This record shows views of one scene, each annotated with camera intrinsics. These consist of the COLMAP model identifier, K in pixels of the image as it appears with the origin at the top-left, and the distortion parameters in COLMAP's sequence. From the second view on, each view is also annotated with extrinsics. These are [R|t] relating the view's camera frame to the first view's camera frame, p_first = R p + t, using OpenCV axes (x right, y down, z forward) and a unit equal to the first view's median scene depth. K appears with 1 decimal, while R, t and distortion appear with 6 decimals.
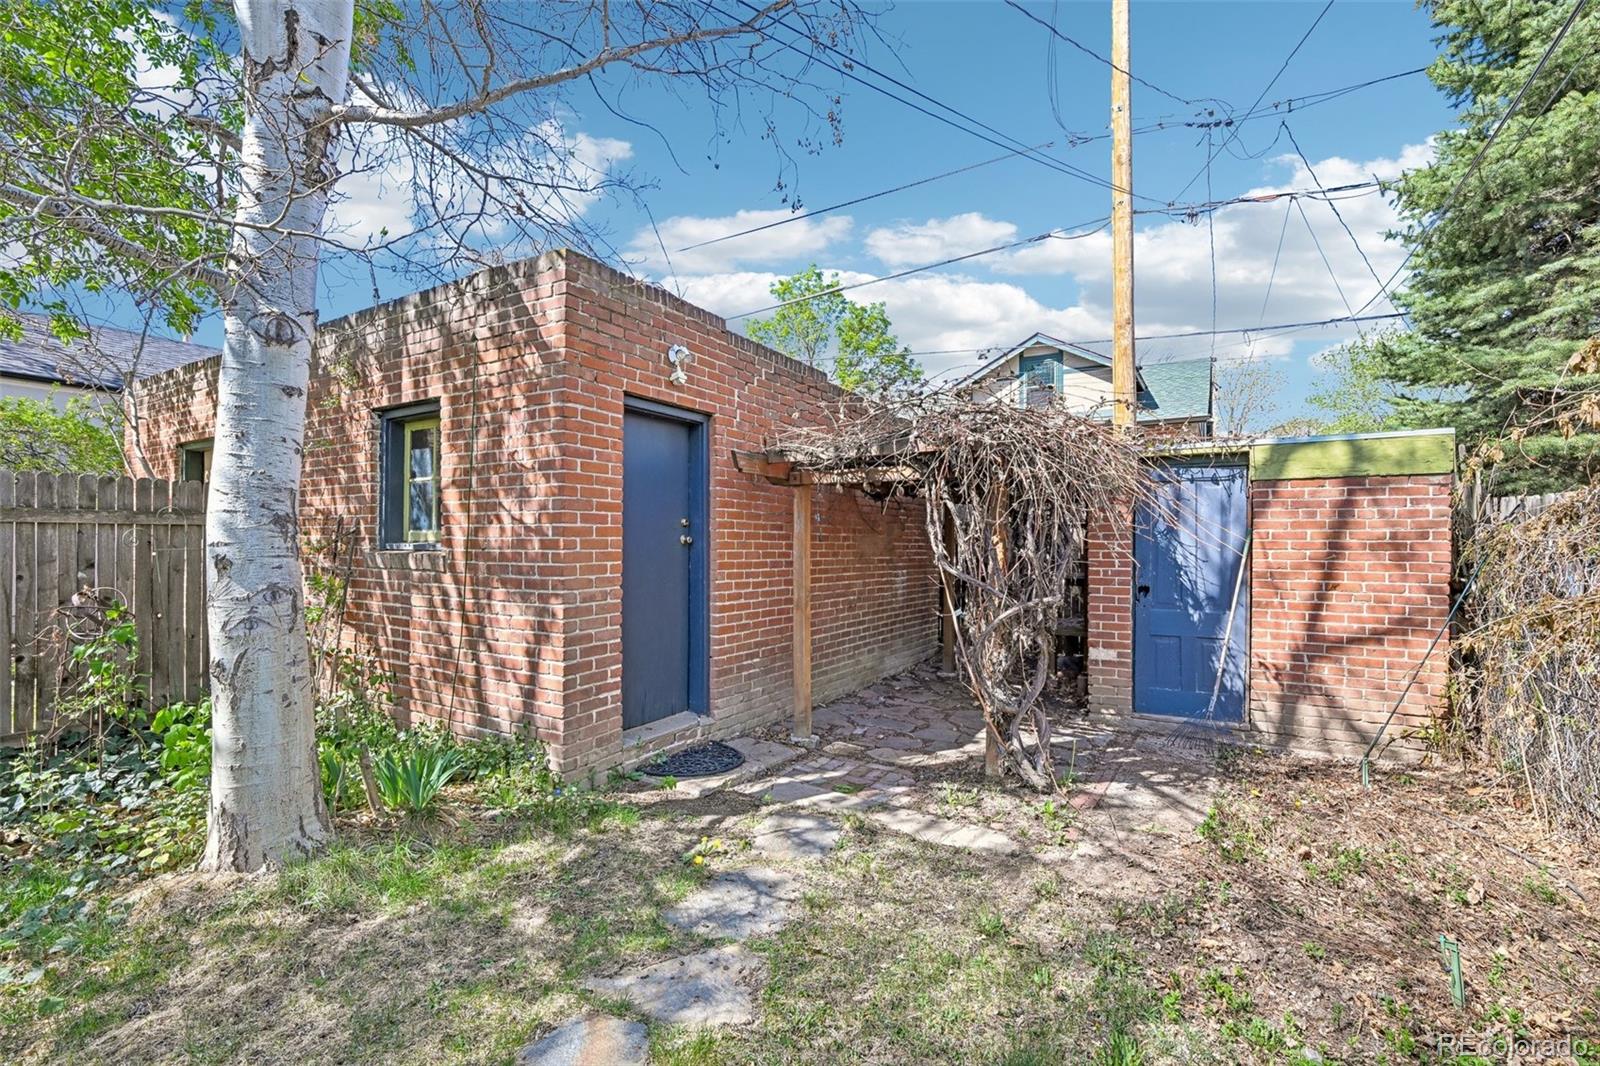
lens RADIAL K [[727.3, 0, 800.4], [0, 727.3, 541.7], [0, 0, 1]] dist [-0.001823, -0.000041]
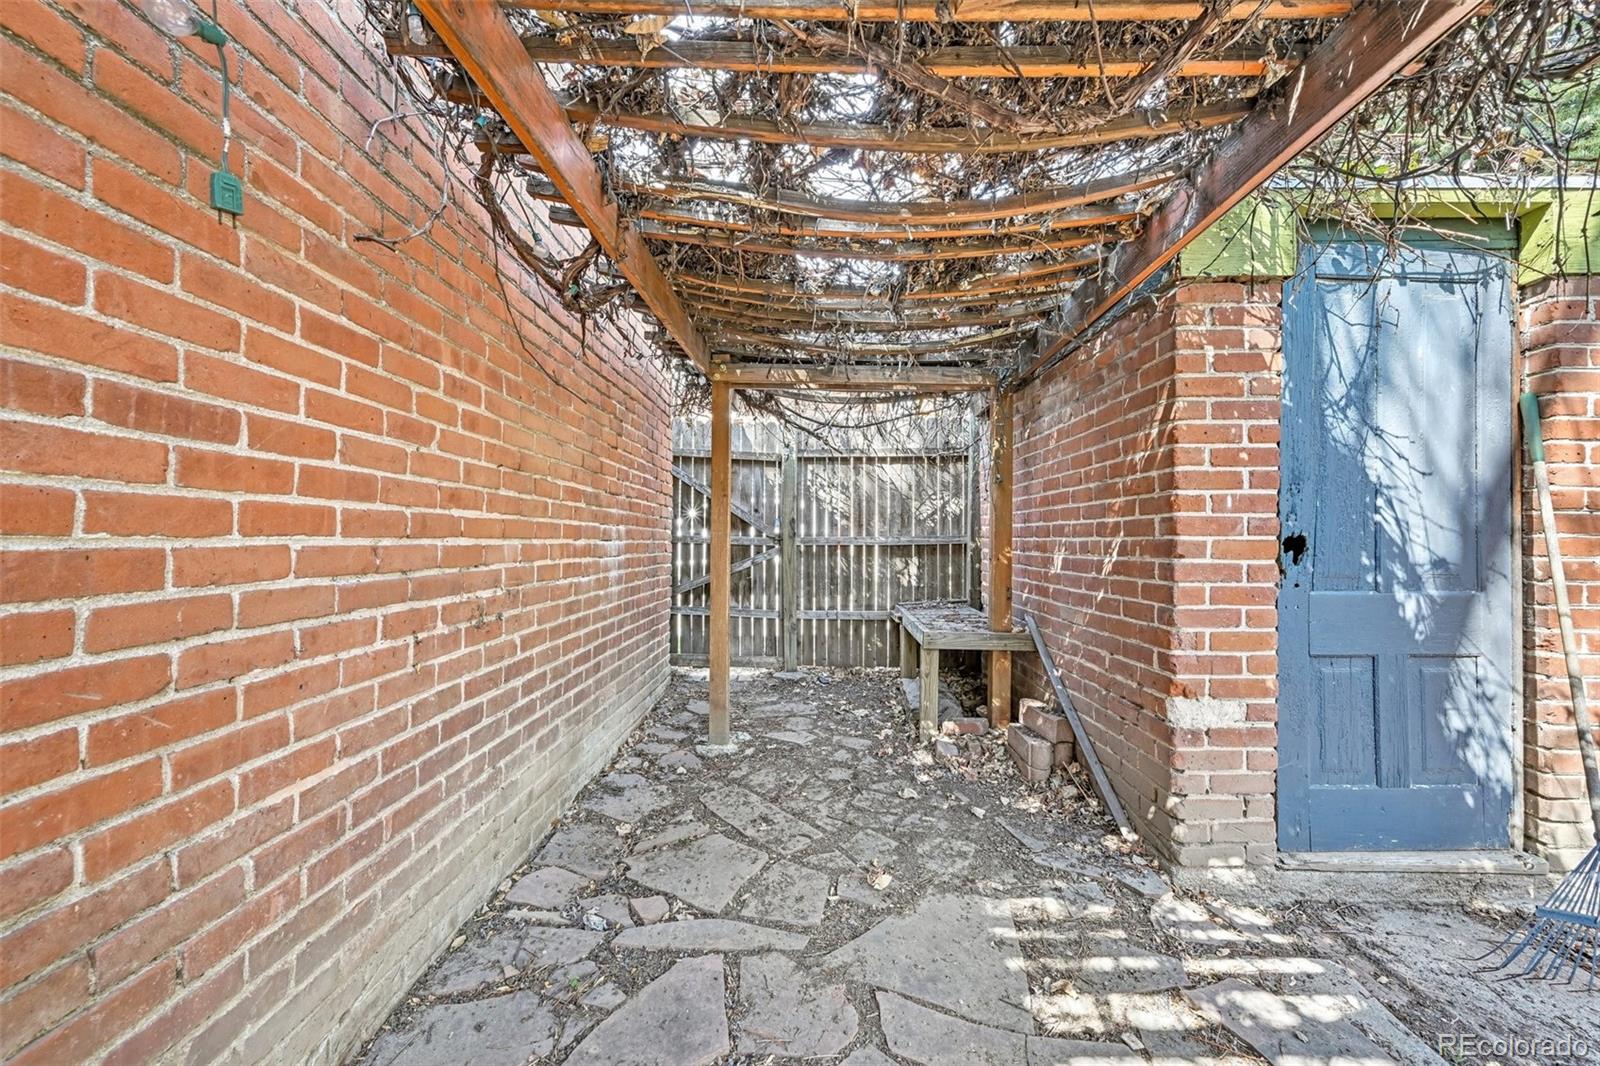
lens RADIAL K [[626.7, 0, 807.2], [0, 626.7, 540.5], [0, 0, 1]] dist [0.011204, 0.000087]
pose [[0.860860, -0.000354, 0.508842, 0.064291], [-0.004330, 0.999958, 0.008022, 0.063093], [-0.508823, -0.009109, 0.860823, 0.859117]]
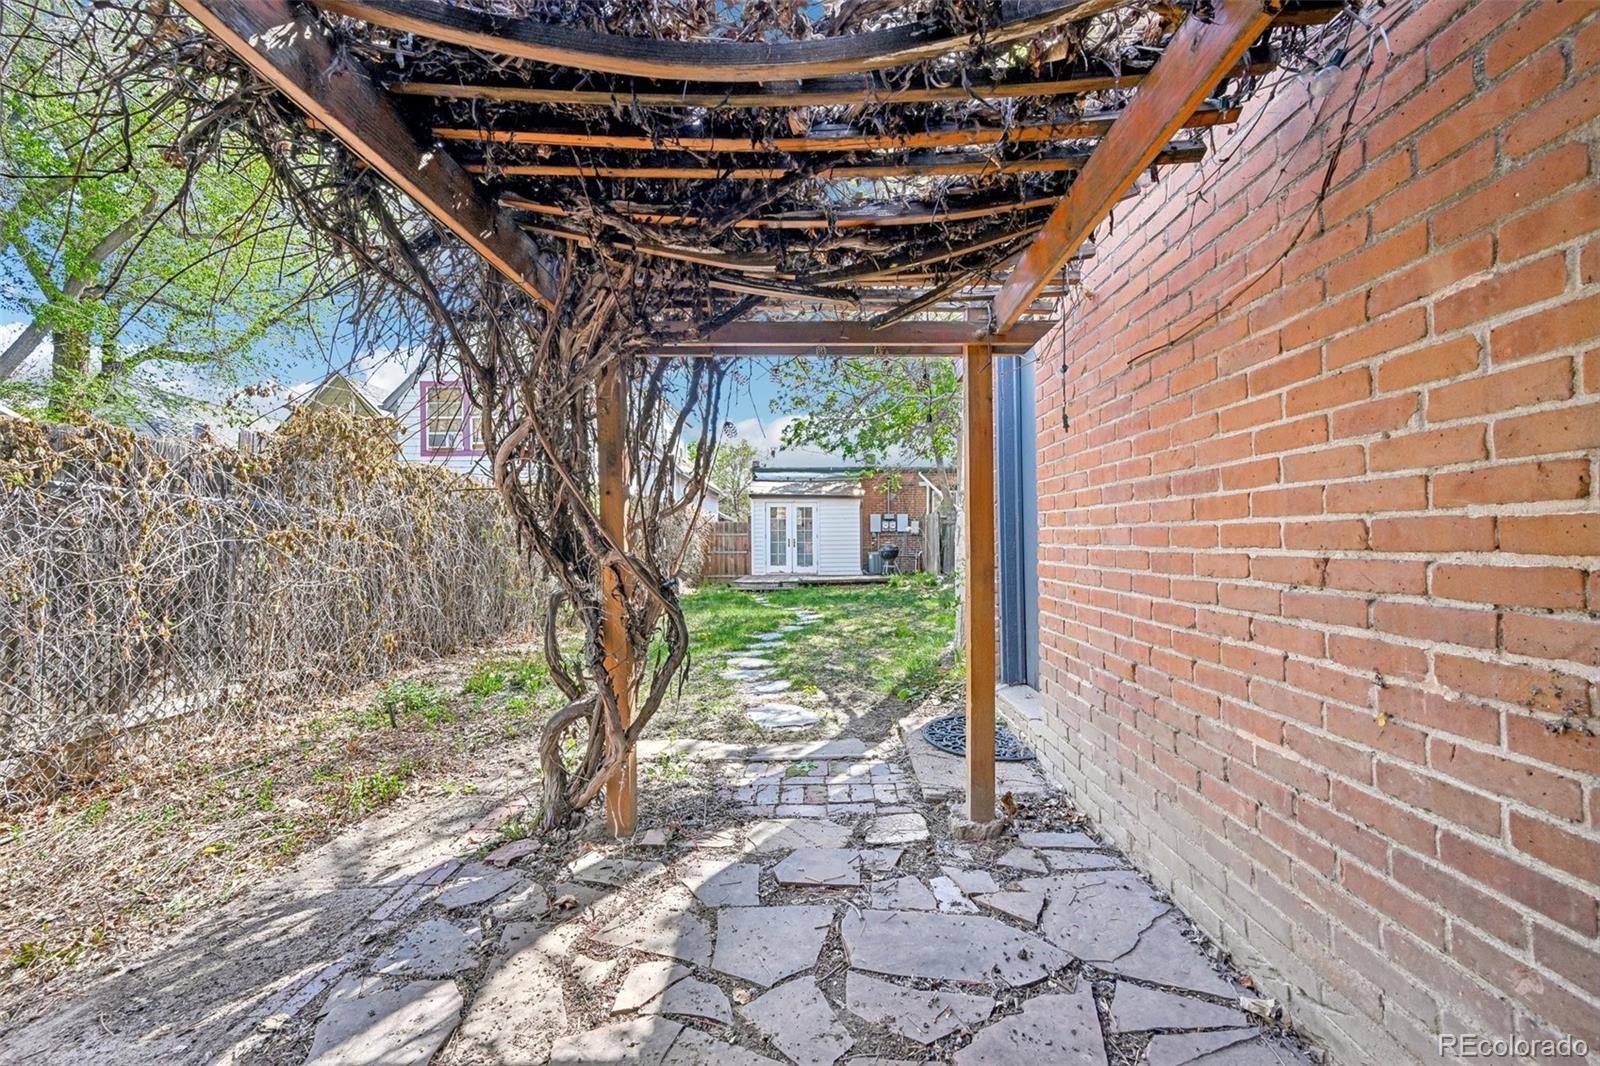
lens RADIAL K [[626.7, 0, 800.5], [0, 626.7, 538.3], [0, 0, 1]] dist [0.011204, 0.000087]
pose [[-0.865949, 0.002638, -0.500126, 0.331527], [0.008776, 0.999912, -0.009921, 0.060931], [0.500056, -0.012980, -0.865896, 1.261789]]
